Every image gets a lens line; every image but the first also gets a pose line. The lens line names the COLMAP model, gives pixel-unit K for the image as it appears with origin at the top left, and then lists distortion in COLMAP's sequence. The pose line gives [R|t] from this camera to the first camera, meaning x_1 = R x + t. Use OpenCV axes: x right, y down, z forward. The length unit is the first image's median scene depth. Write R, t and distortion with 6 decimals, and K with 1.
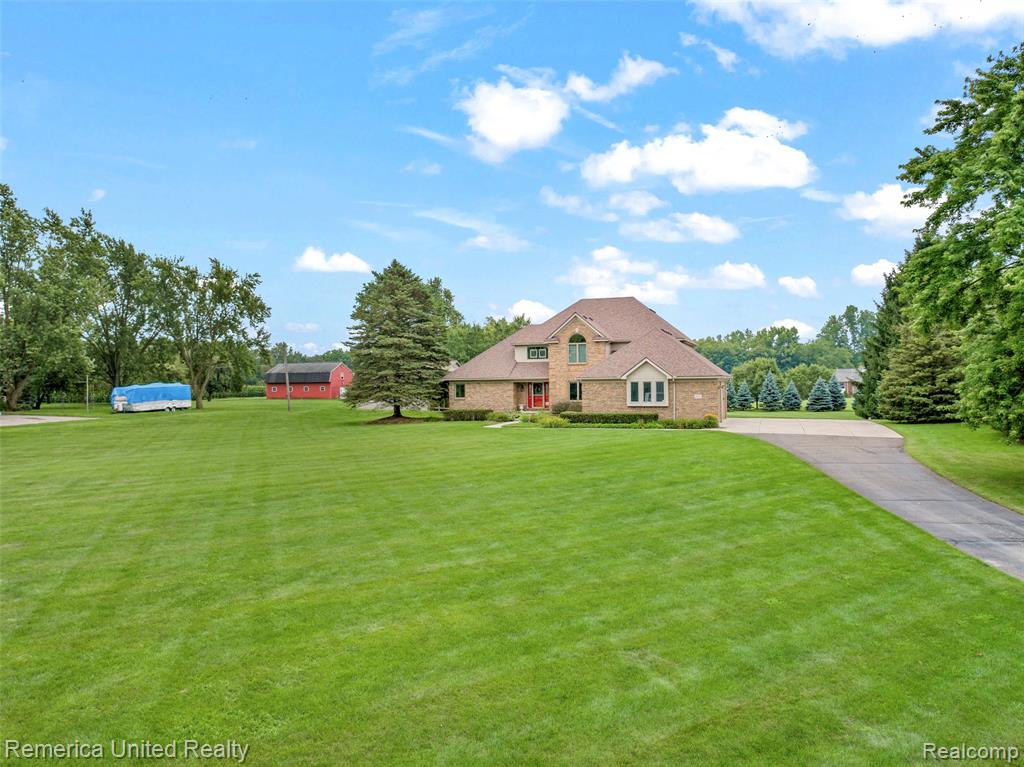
lens RADIAL K [[794.7, 0, 512.0], [0, 794.7, 383.5], [0, 0, 1]] dist [-0.016553, 0.009808]
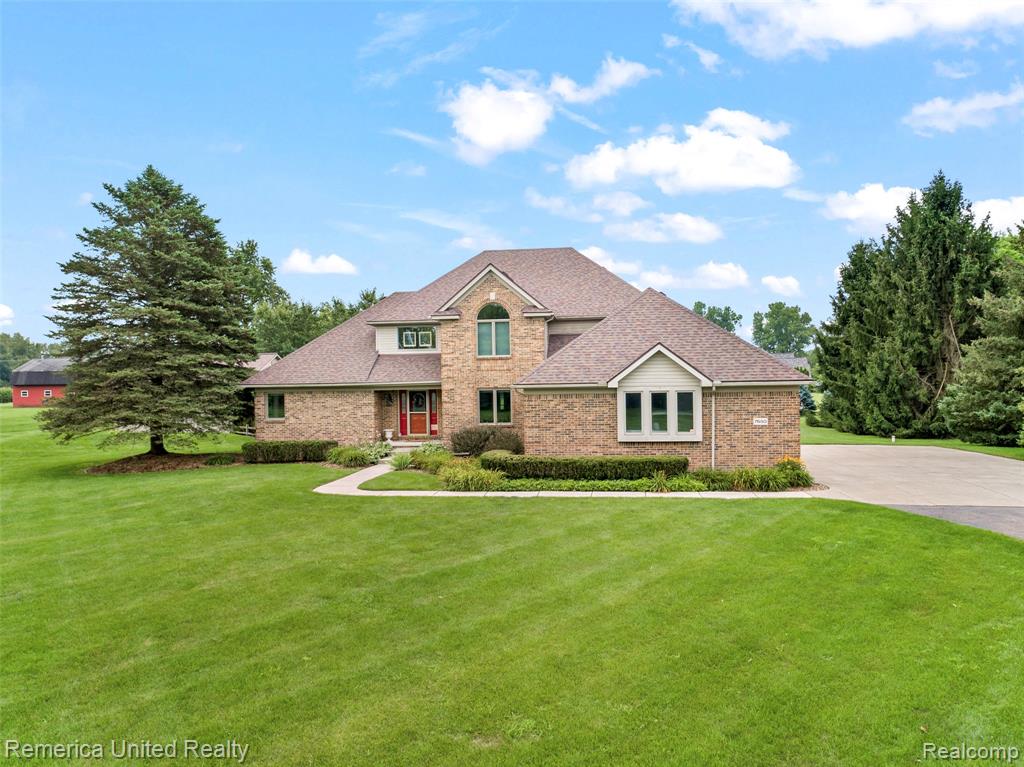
lens RADIAL K [[782.9, 0, 512.0], [0, 782.9, 383.5], [0, 0, 1]] dist [-0.014519, 0.006389]
pose [[0.978350, -0.006210, 0.206865, -0.017156], [0.005217, 0.999972, 0.005347, -0.008718], [-0.206893, -0.004152, 0.978355, 0.440559]]
